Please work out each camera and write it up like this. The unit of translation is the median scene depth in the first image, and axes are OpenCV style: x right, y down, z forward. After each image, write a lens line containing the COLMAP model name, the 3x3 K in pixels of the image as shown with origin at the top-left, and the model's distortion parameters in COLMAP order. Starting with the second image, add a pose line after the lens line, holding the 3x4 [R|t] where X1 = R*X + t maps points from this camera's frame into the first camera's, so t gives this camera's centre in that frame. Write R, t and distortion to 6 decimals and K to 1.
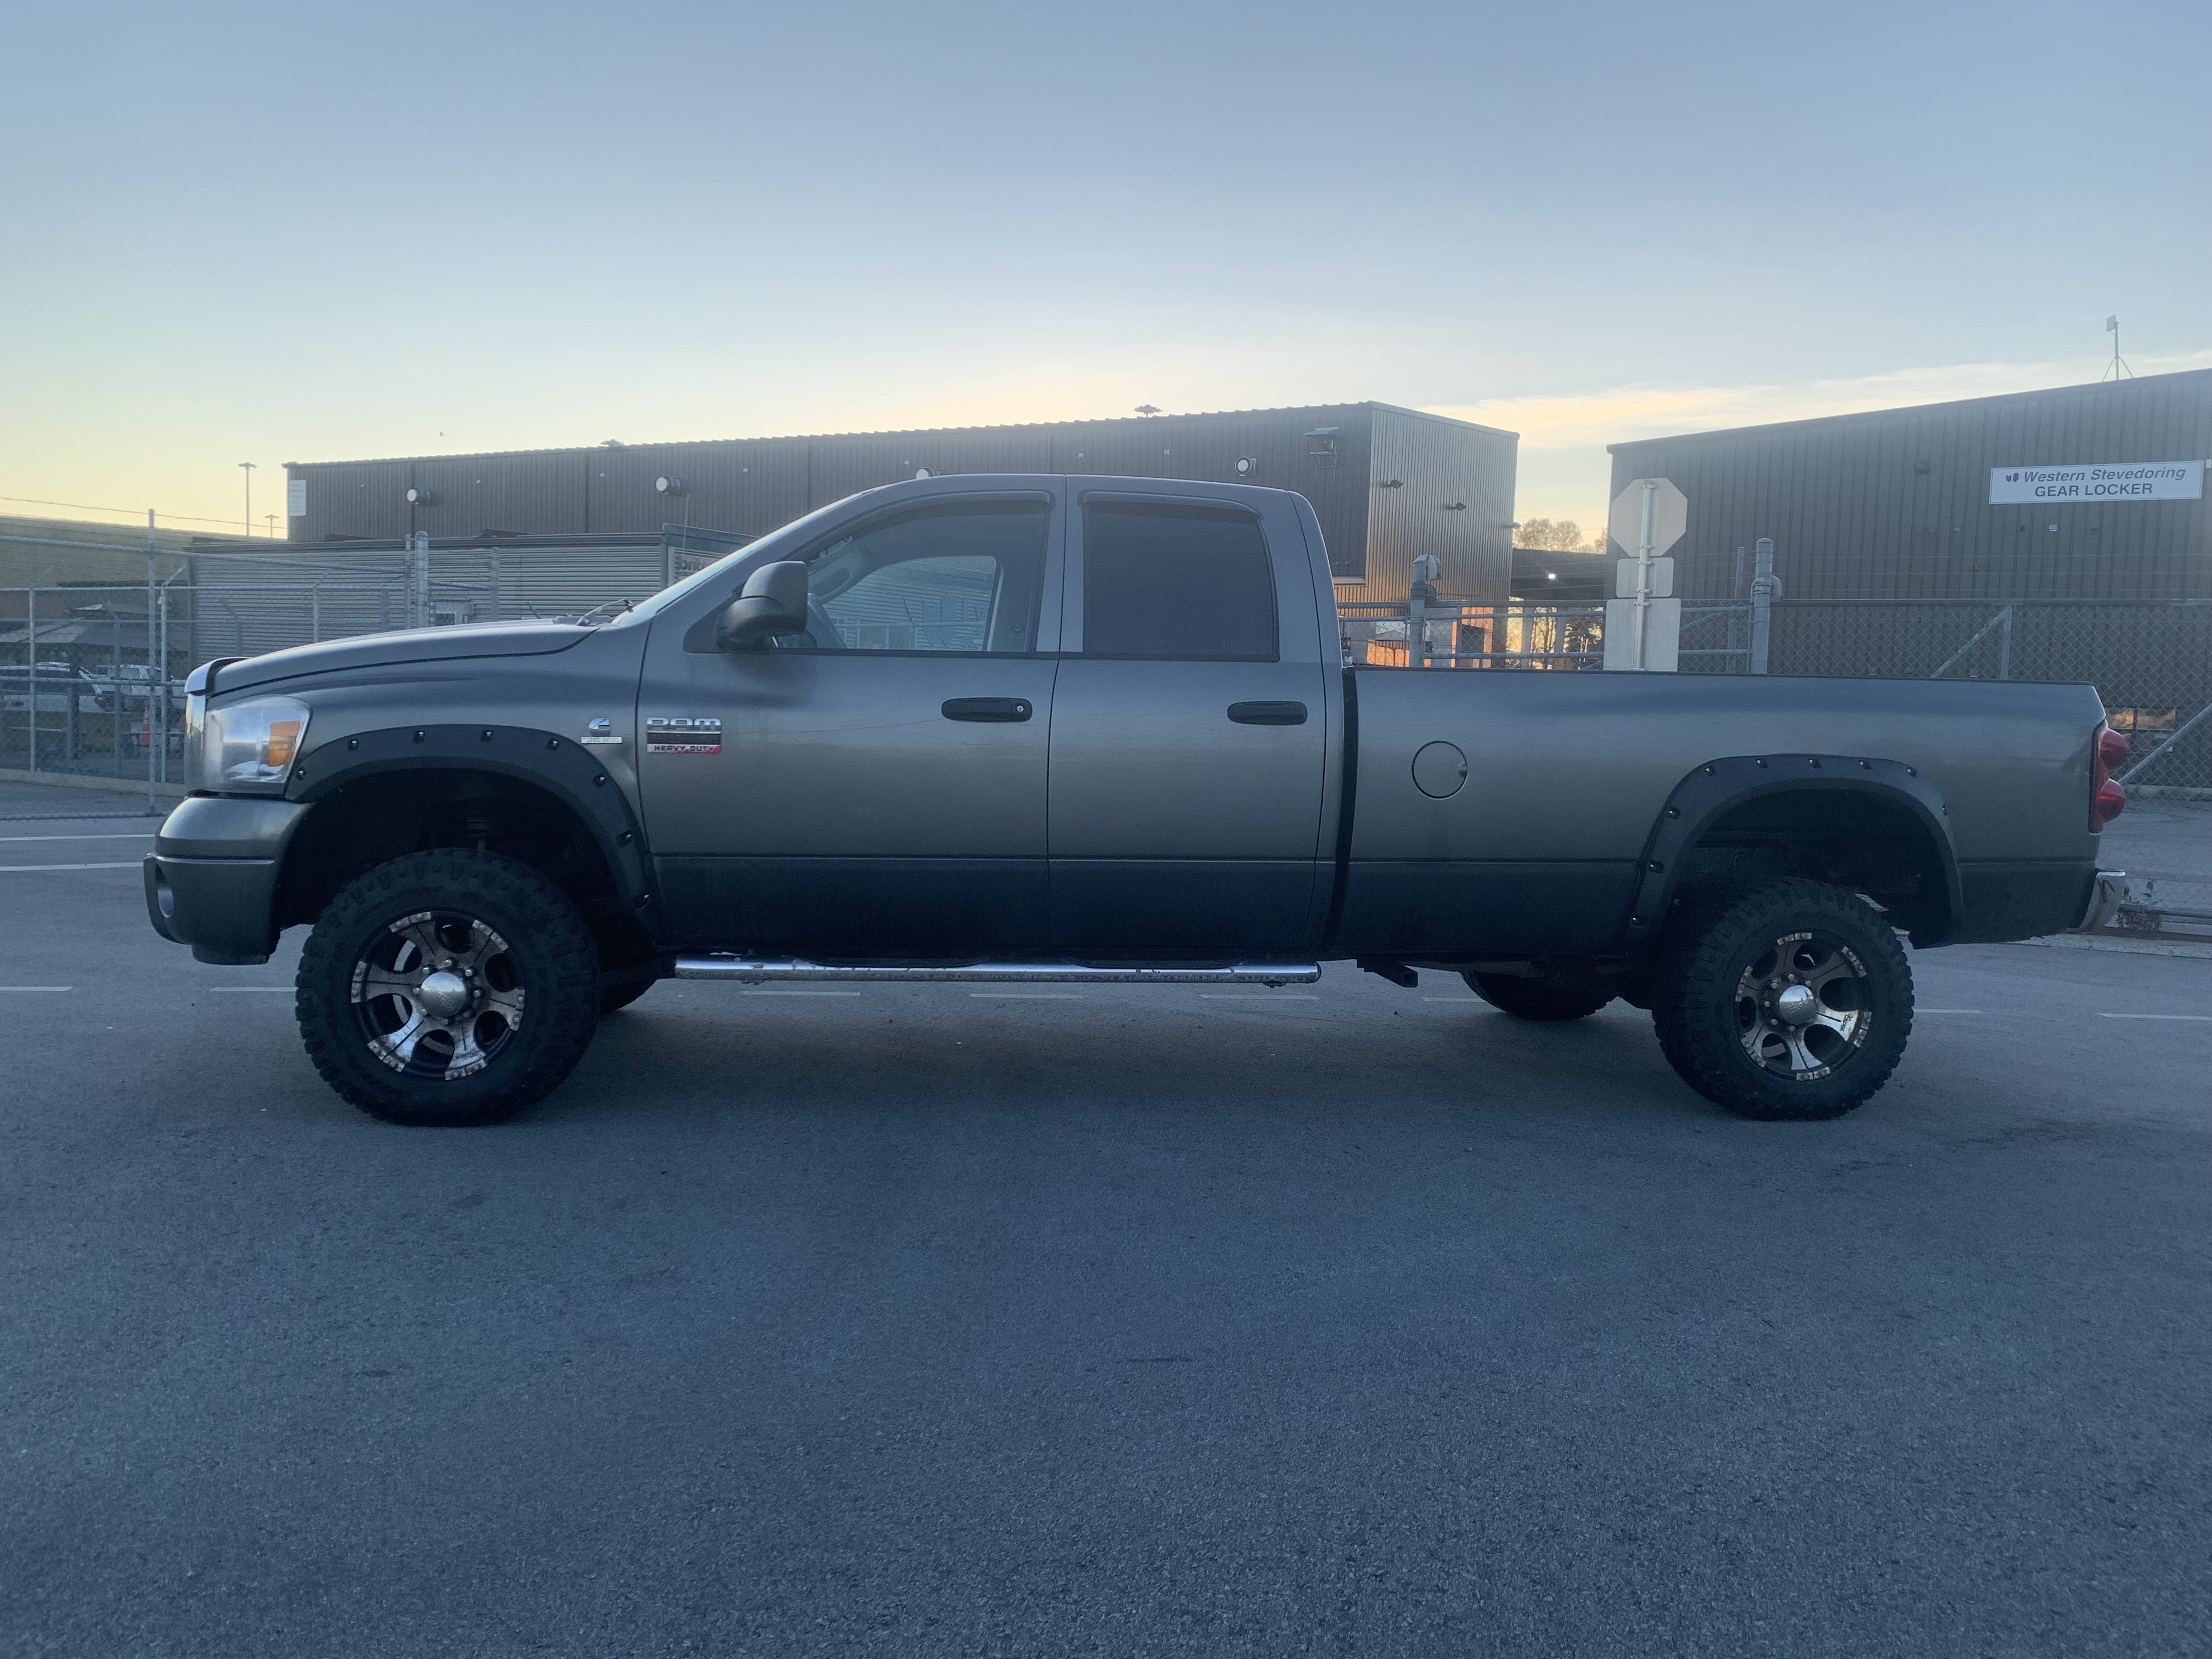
lens RADIAL K [[1676.0, 0, 1106.0], [0, 1676.0, 829.5], [0, 0, 1]] dist [0.024802, 0.003007]
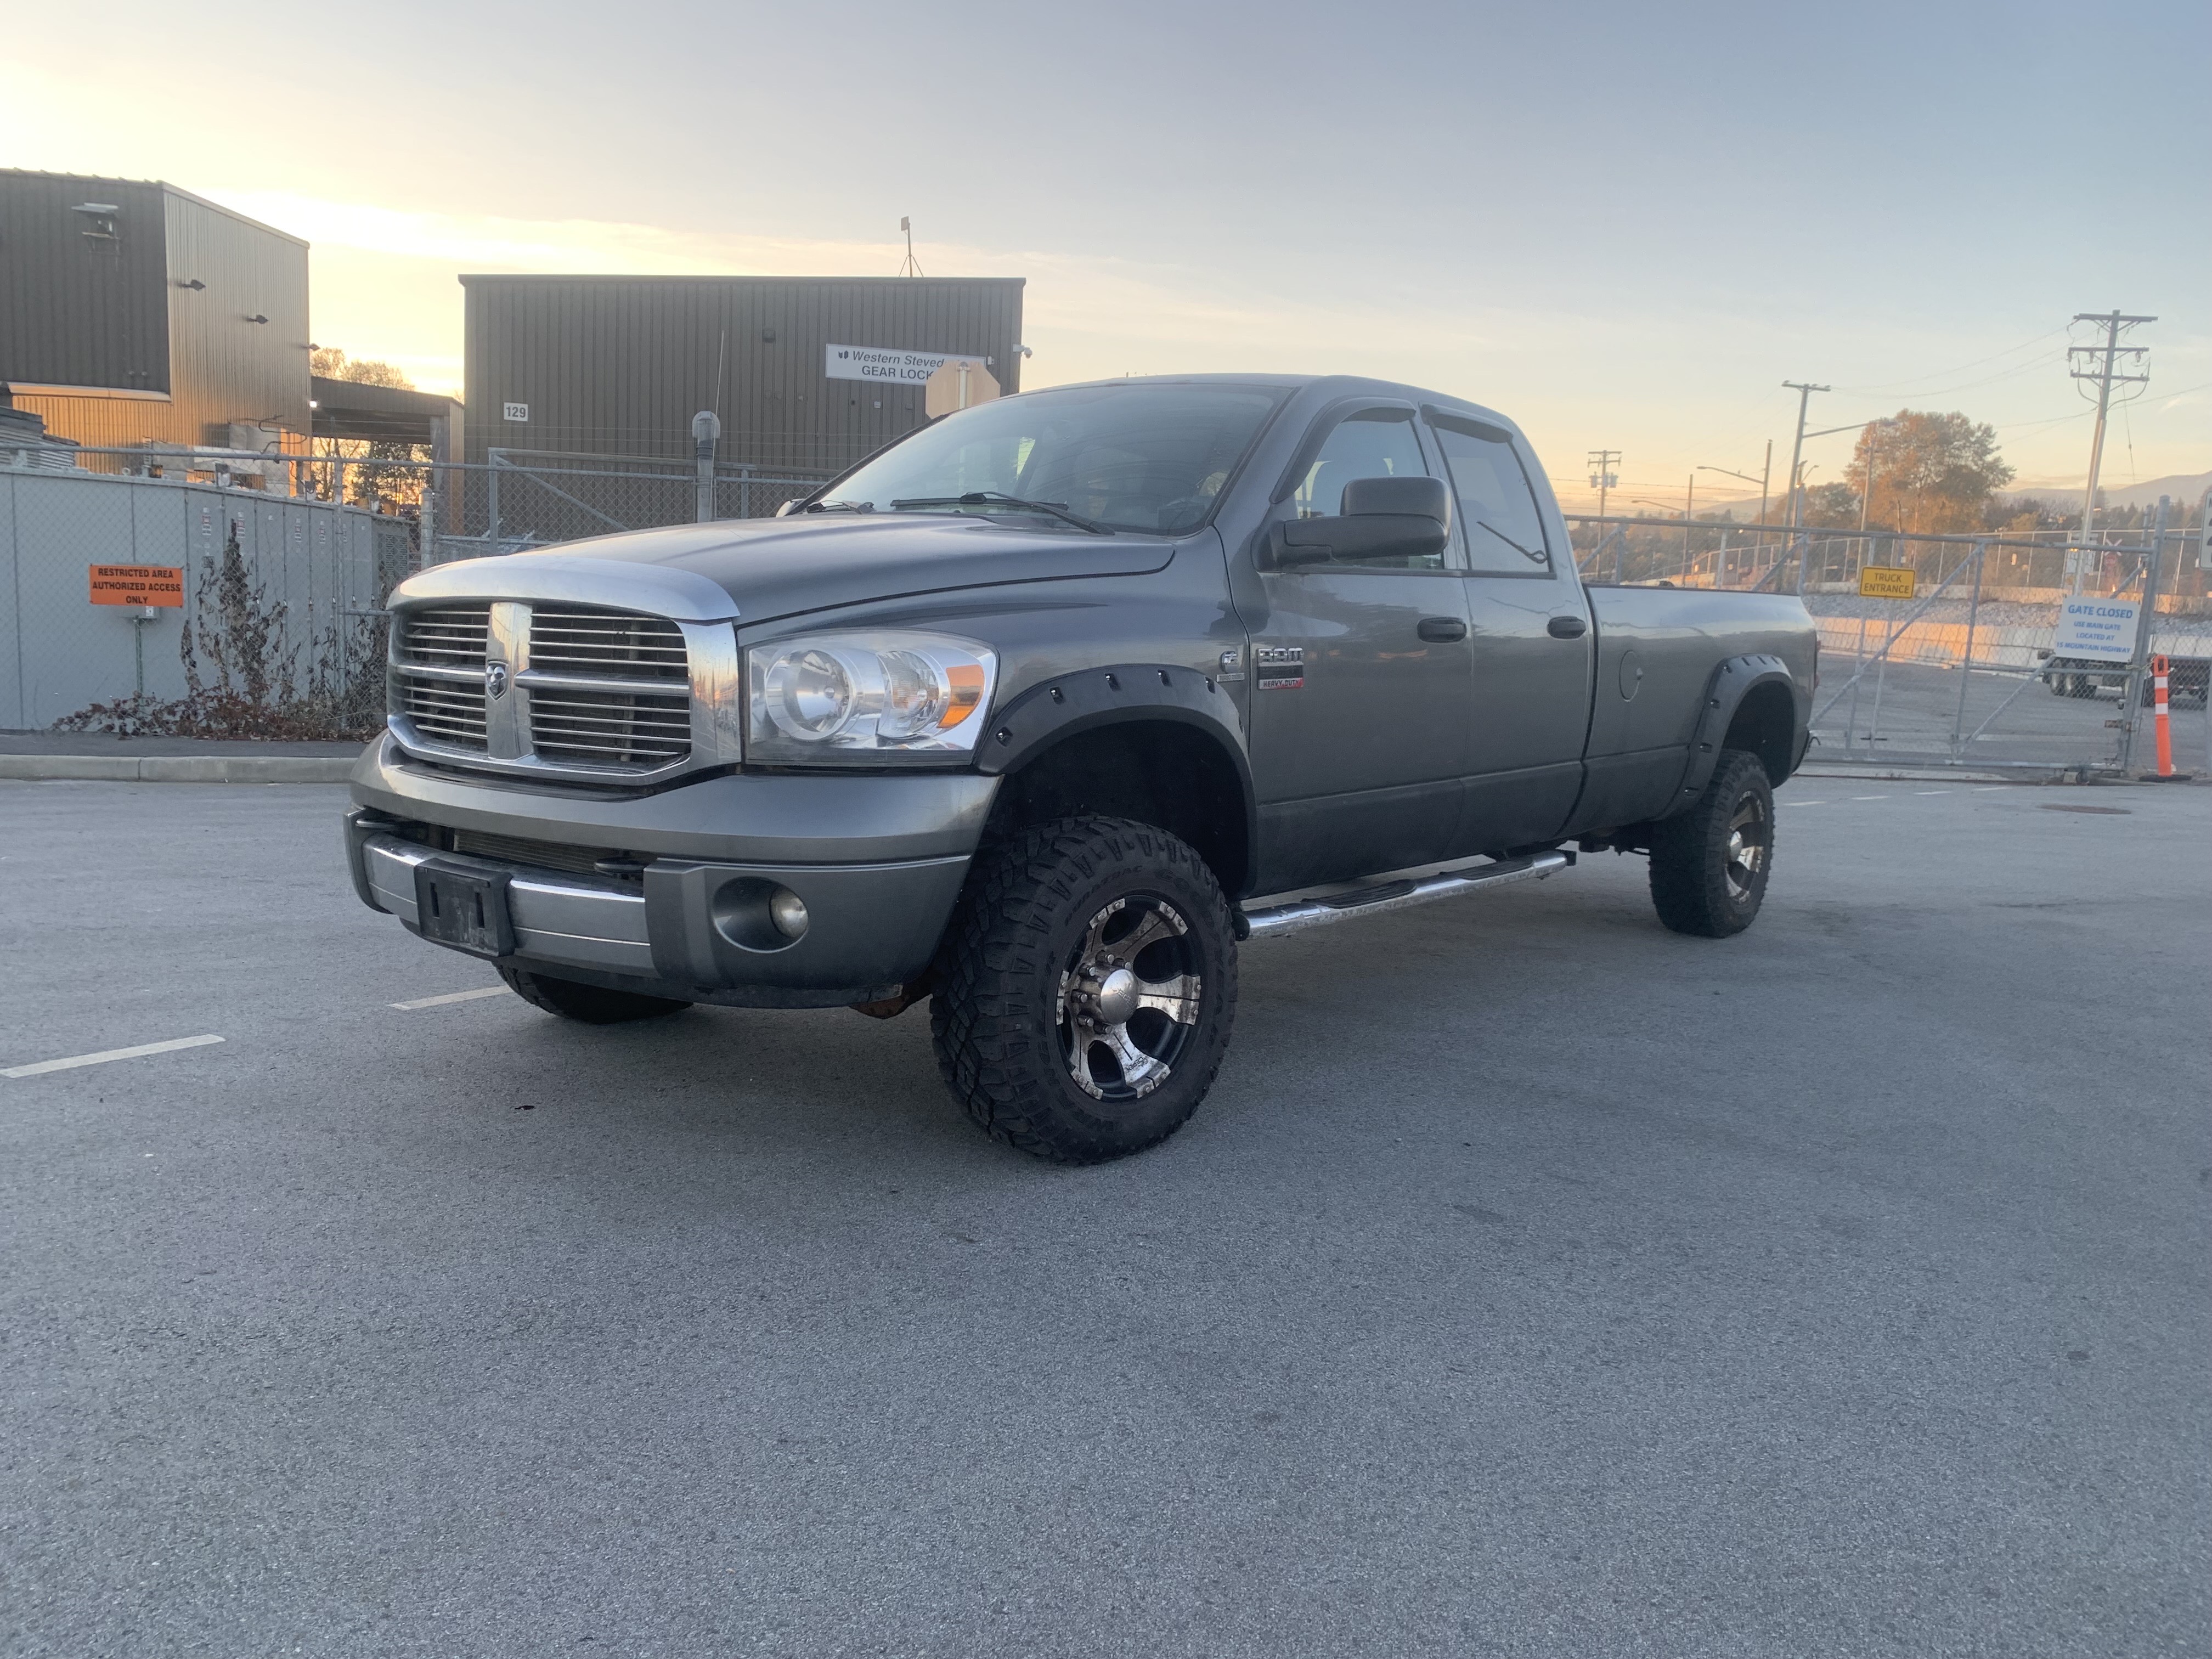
lens RADIAL K [[1676.0, 0, 1106.0], [0, 1676.0, 829.5], [0, 0, 1]] dist [0.024802, 0.003007]
pose [[0.748296, -0.090956, 0.657100, -0.092396], [0.030031, 0.994185, 0.103417, -0.006631], [-0.662685, -0.057654, 0.746676, 0.040561]]
